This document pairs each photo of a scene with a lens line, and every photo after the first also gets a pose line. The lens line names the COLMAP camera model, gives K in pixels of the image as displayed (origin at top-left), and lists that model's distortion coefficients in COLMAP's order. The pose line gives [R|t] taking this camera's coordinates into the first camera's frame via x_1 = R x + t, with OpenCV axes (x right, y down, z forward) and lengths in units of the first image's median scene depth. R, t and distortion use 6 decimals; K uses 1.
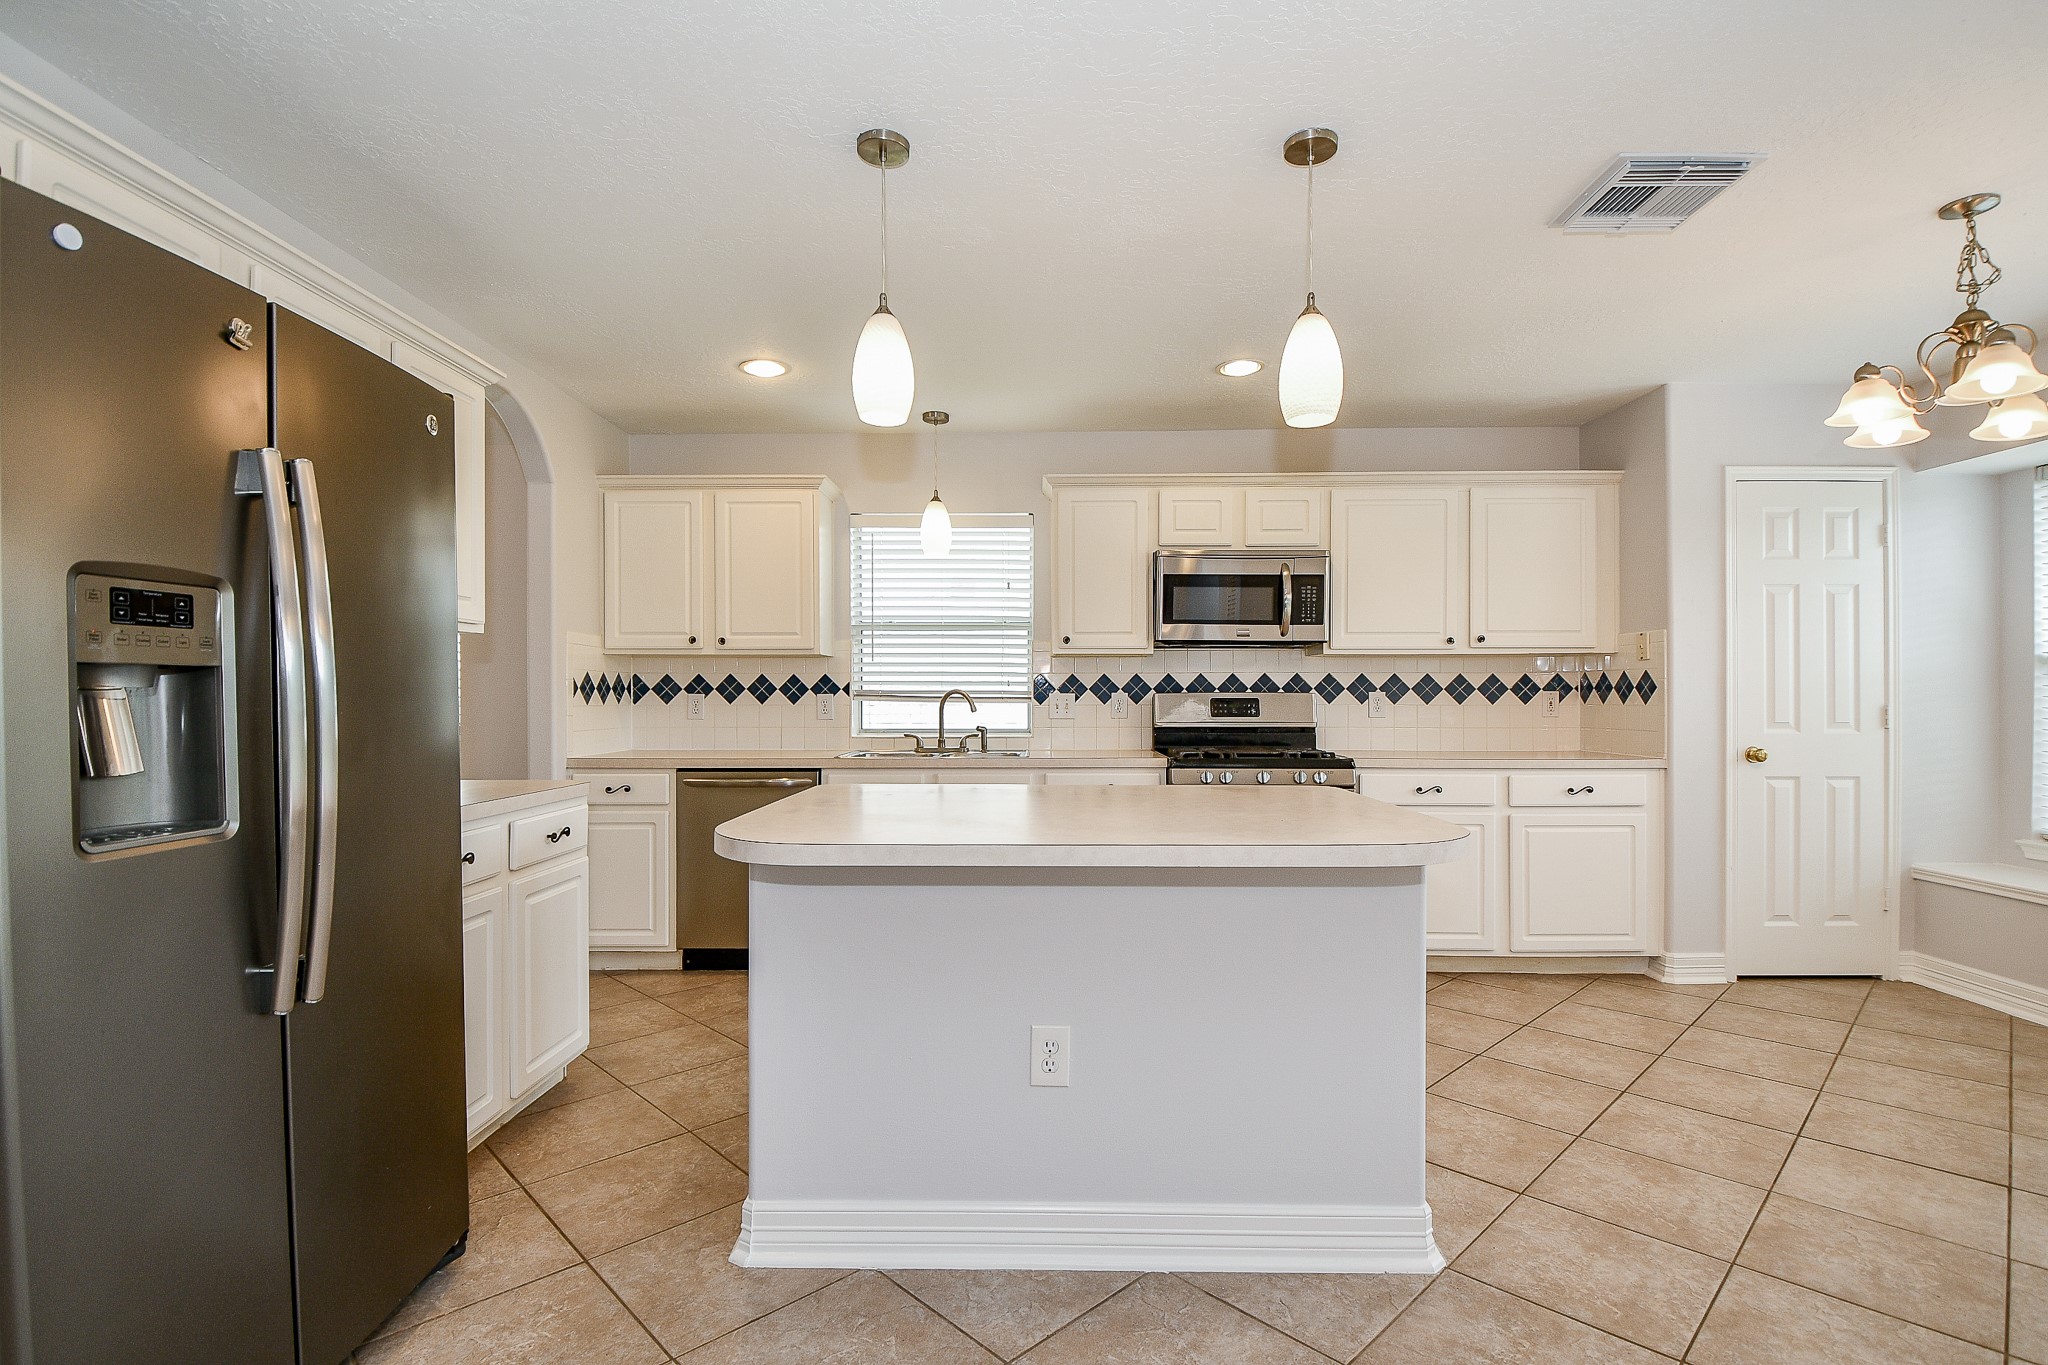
lens RADIAL K [[980.1, 0, 1019.5], [0, 980.1, 695.7], [0, 0, 1]] dist [-0.000504, -0.015974]
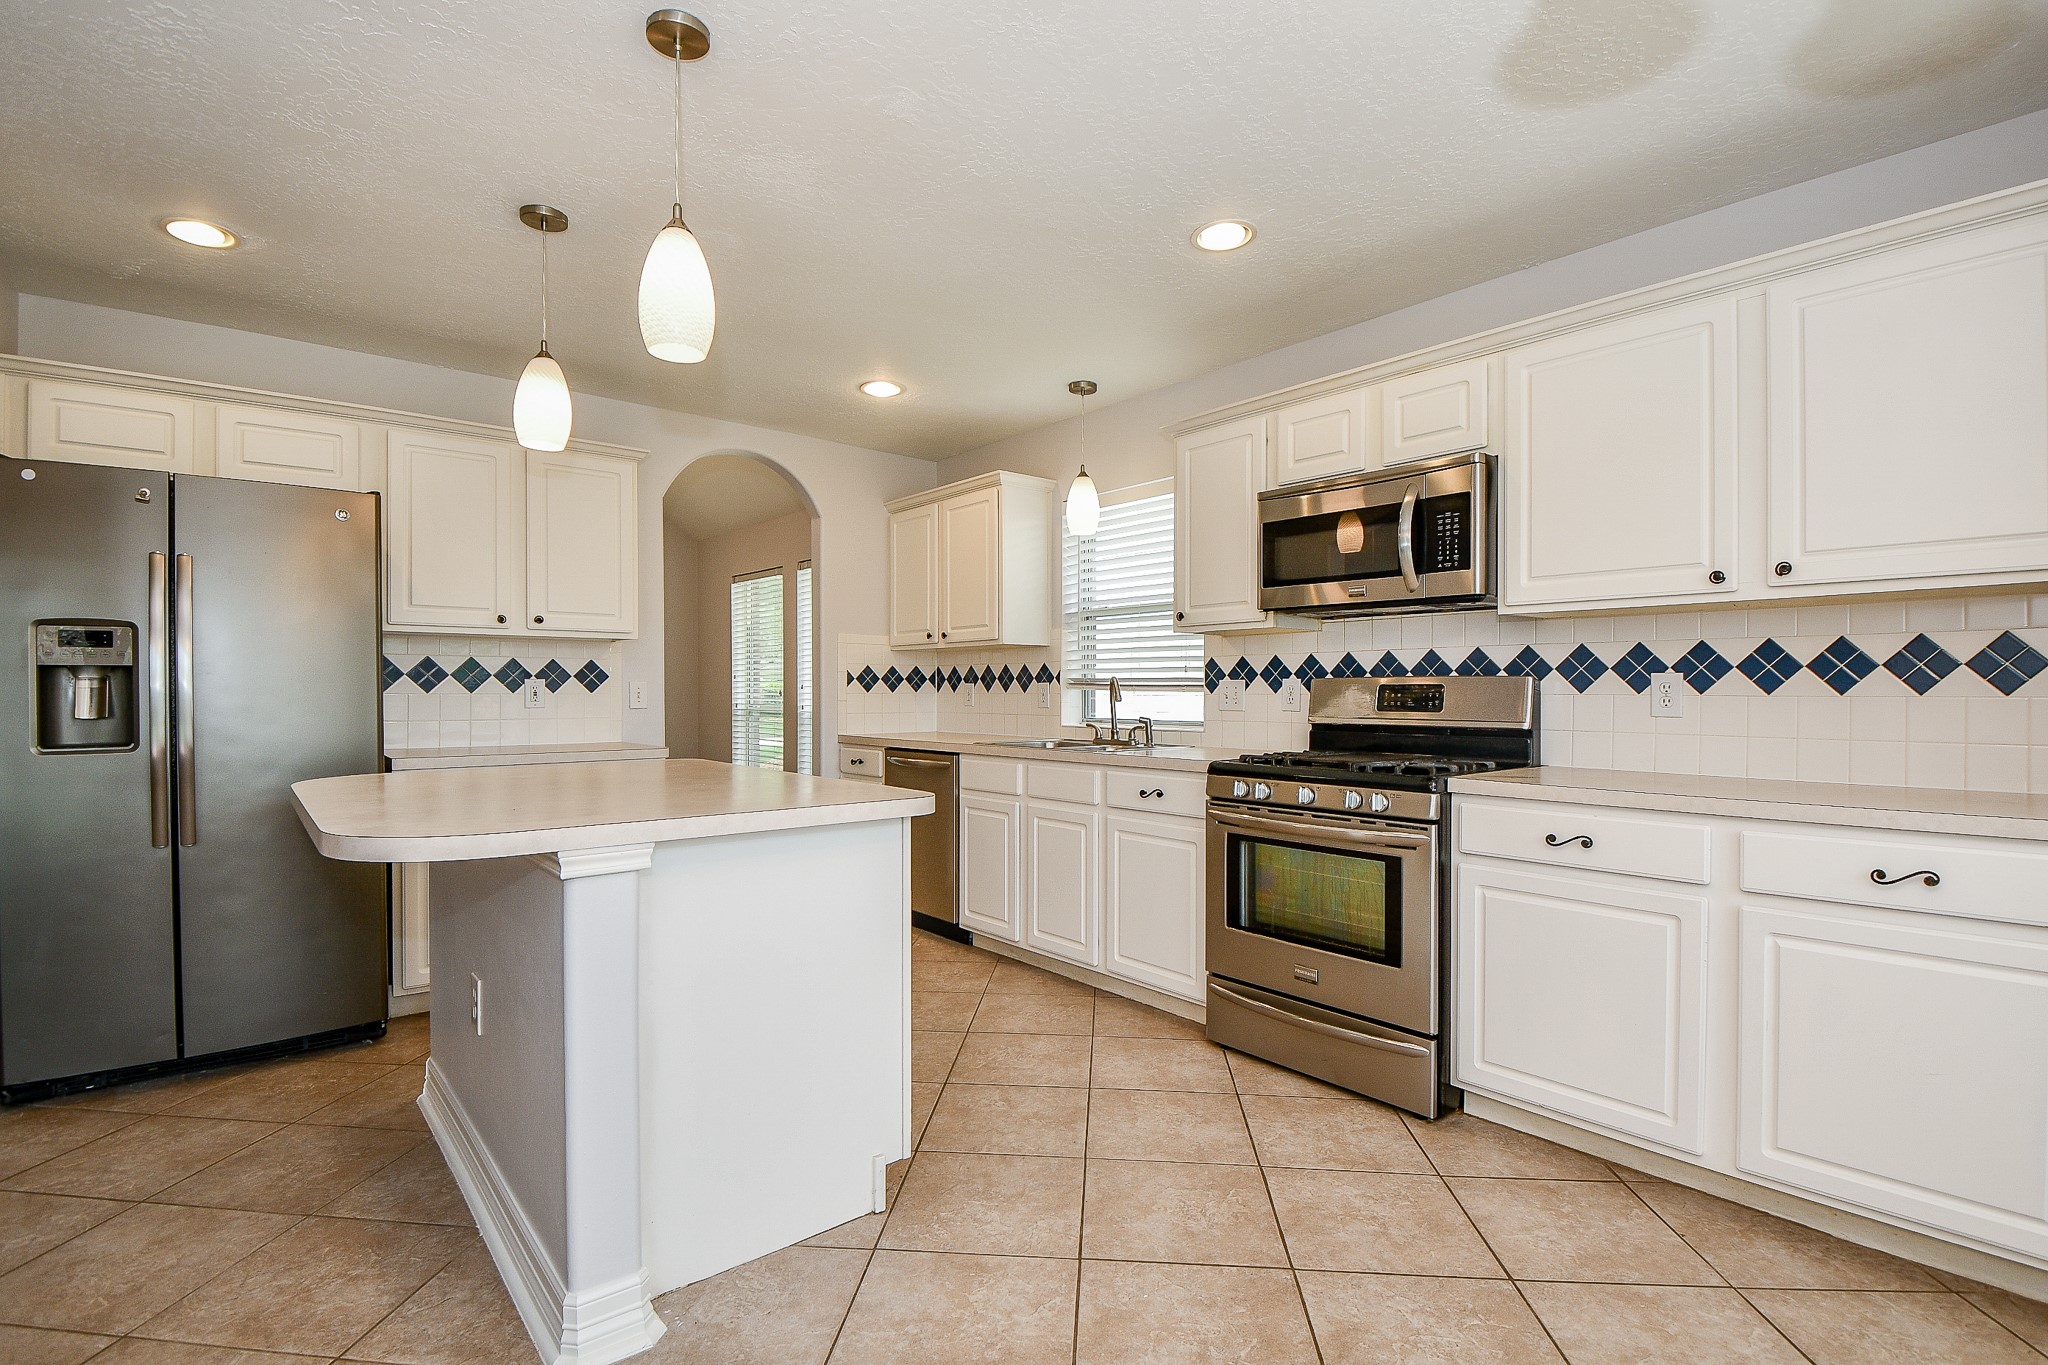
lens RADIAL K [[980.1, 0, 1024.9], [0, 980.1, 691.9], [0, 0, 1]] dist [-0.000504, -0.015974]
pose [[0.653595, 0.001431, -0.756843, 0.638982], [0.000371, 0.999997, 0.002211, 0.006606], [0.756844, -0.001726, 0.653593, 0.373523]]
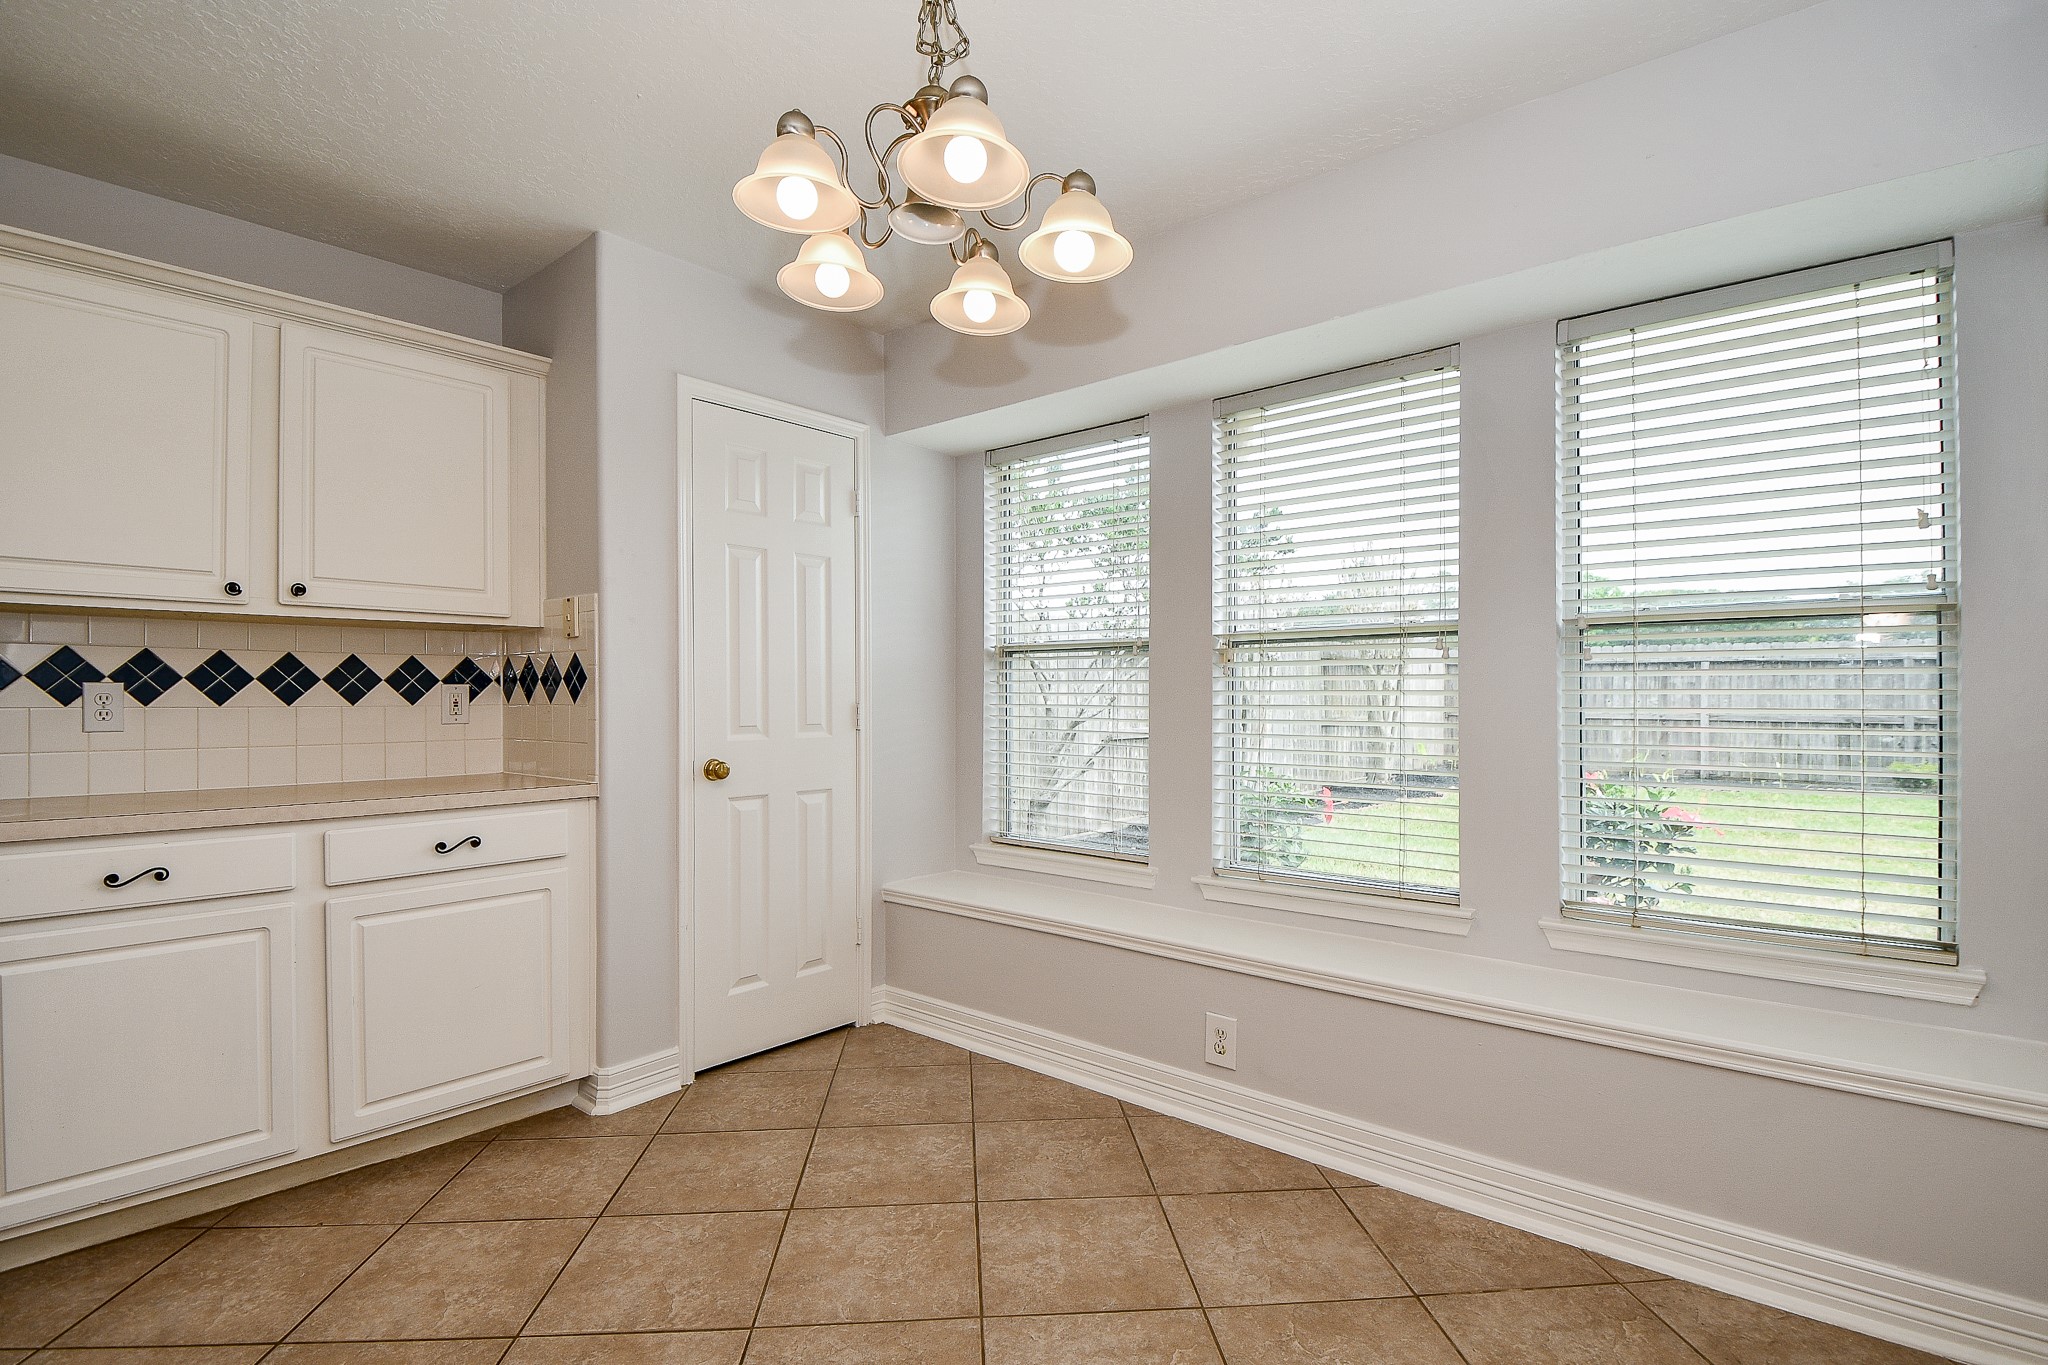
lens RADIAL K [[980.1, 0, 1029.2], [0, 980.1, 697.1], [0, 0, 1]] dist [-0.000504, -0.015974]
pose [[0.642360, -0.000577, 0.766403, 0.329160], [0.003269, 0.999993, -0.001987, 0.007068], [-0.766396, 0.003781, 0.642358, 0.329182]]
